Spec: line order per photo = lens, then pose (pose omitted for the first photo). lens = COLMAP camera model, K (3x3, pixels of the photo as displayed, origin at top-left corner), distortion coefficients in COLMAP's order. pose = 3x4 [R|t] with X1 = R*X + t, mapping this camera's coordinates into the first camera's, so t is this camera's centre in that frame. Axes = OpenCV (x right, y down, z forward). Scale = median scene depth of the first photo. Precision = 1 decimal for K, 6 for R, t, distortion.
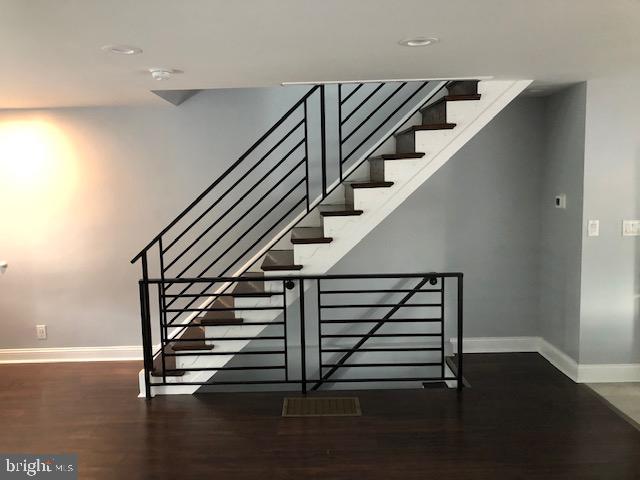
lens RADIAL K [[524.6, 0, 320.5], [0, 524.6, 234.5], [0, 0, 1]] dist [0.017198, -0.003823]
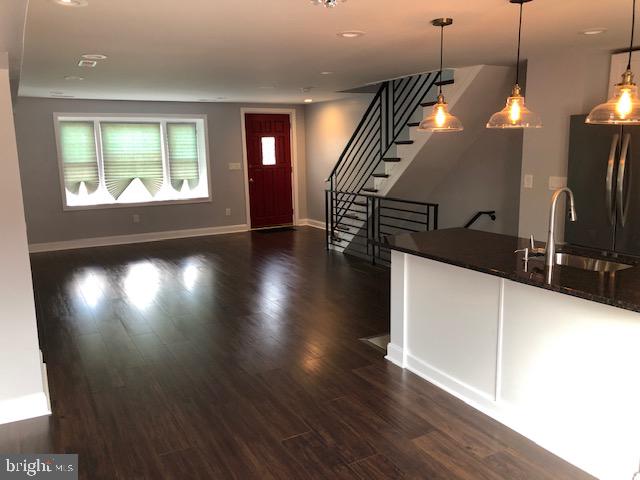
lens RADIAL K [[524.6, 0, 318.0], [0, 524.6, 241.0], [0, 0, 1]] dist [0.017198, -0.003823]
pose [[0.493341, 0.171955, -0.852670, 1.354035], [-0.071825, 0.984971, 0.157079, -0.032324], [0.866865, -0.016251, 0.498277, -0.029201]]
